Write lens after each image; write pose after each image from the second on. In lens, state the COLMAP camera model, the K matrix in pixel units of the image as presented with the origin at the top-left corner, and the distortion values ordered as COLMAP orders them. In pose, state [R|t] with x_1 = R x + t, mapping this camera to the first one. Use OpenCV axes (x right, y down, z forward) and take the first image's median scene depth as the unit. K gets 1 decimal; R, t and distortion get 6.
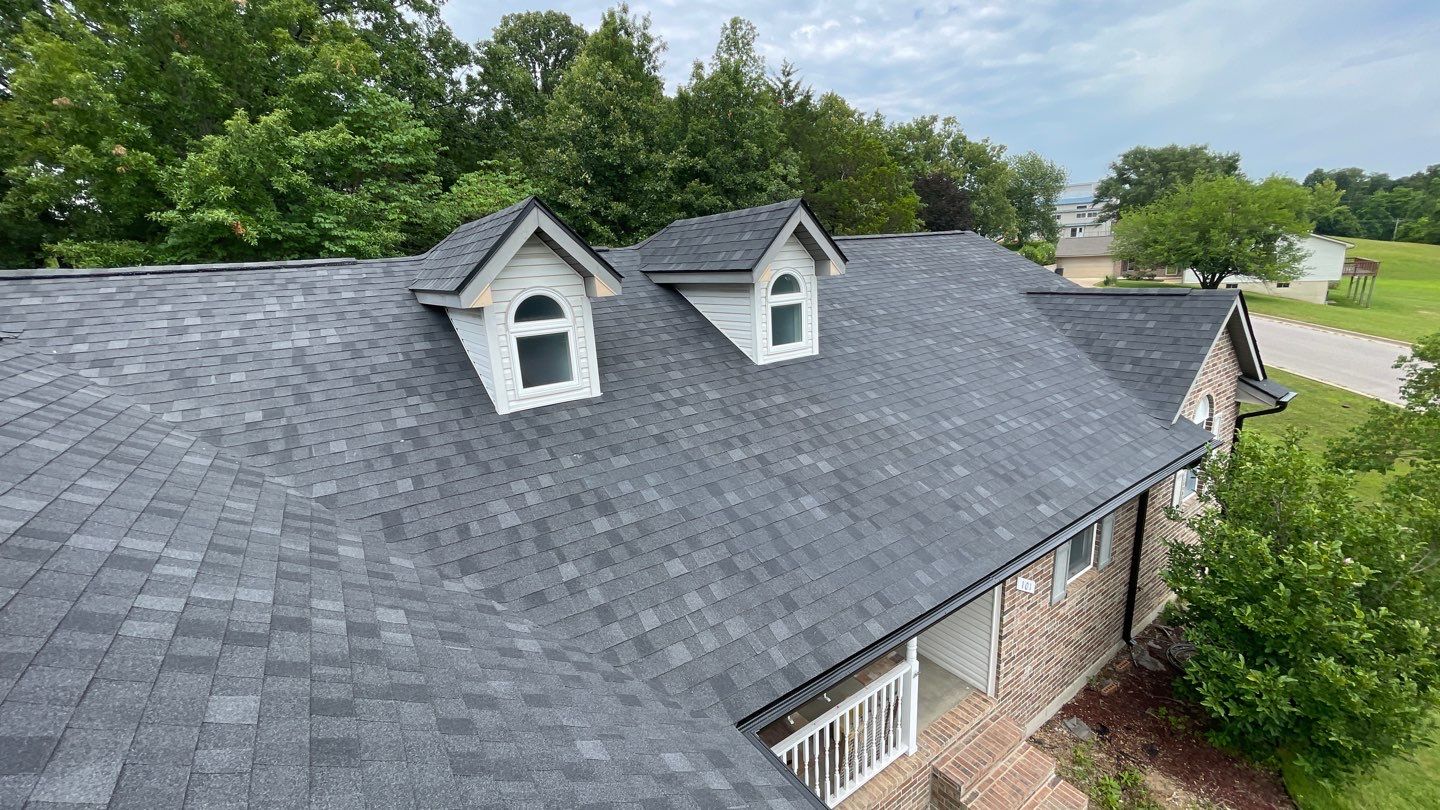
lens RADIAL K [[580.6, 0, 723.7], [0, 580.6, 396.9], [0, 0, 1]] dist [-0.000230, 0.000742]
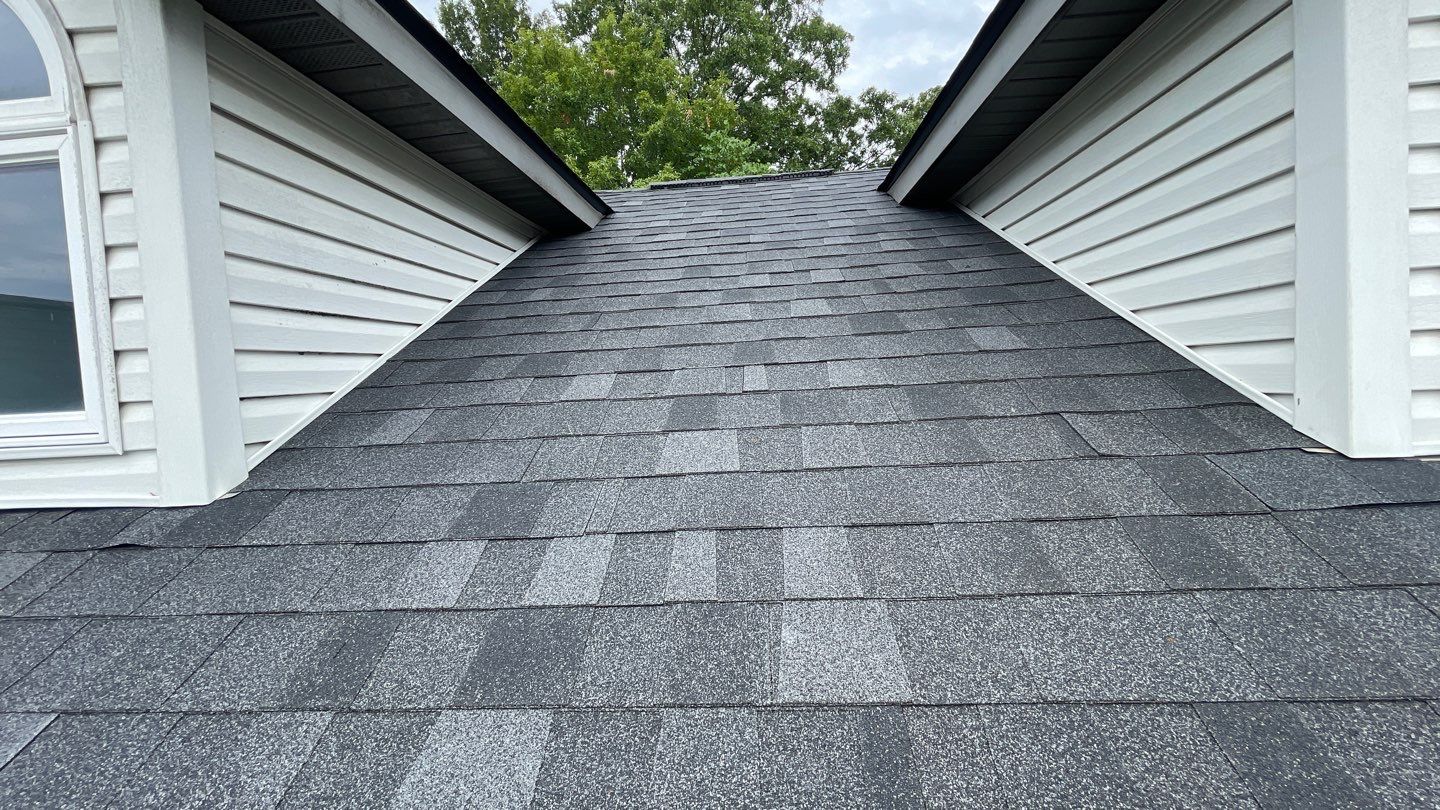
lens RADIAL K [[580.6, 0, 723.7], [0, 580.6, 396.9], [0, 0, 1]] dist [-0.000230, 0.000742]
pose [[0.764741, 0.032752, -0.643505, 0.044363], [-0.125672, 0.987109, -0.099109, -0.048824], [0.631964, 0.156663, 0.758998, 1.053185]]
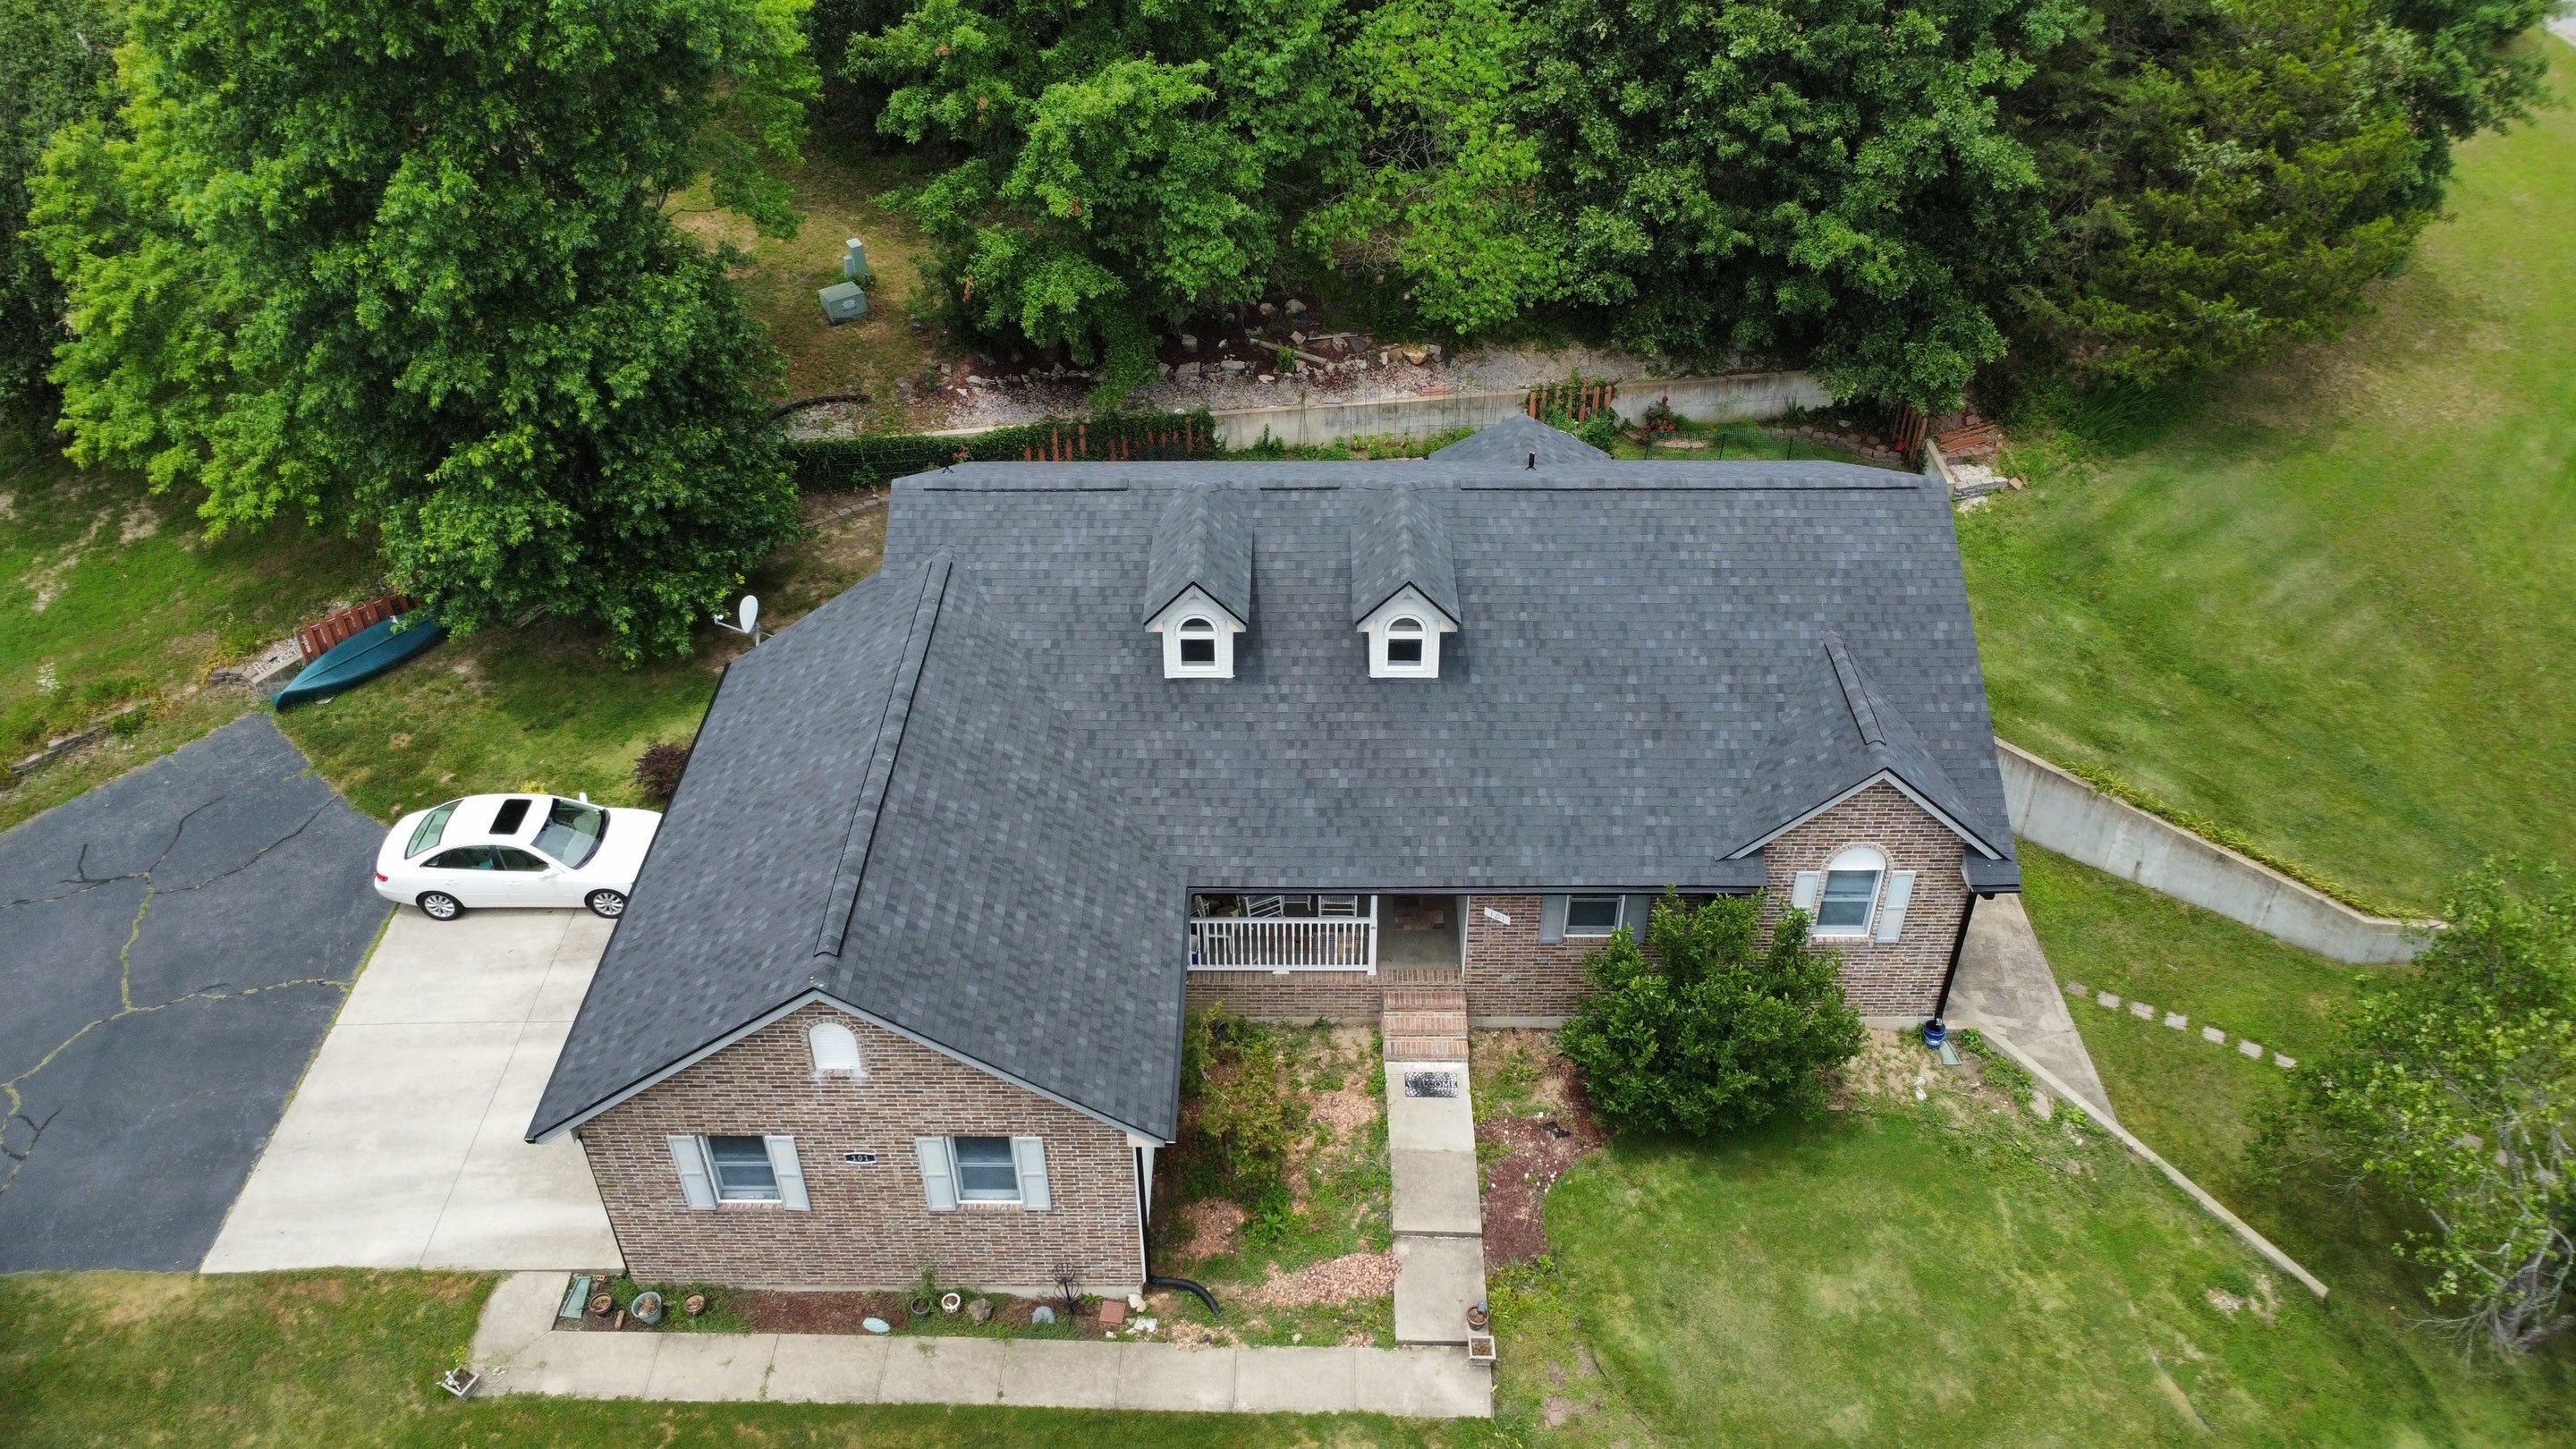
lens RADIAL K [[1989.0, 0, 1288.0], [0, 1989.0, 724.5], [0, 0, 1]] dist [-0.070334, -0.000240]
pose [[0.810593, 0.380417, -0.445222, 2.350833], [-0.164615, 0.877632, 0.450181, -2.353431], [0.561998, -0.291624, 0.774025, -3.052843]]
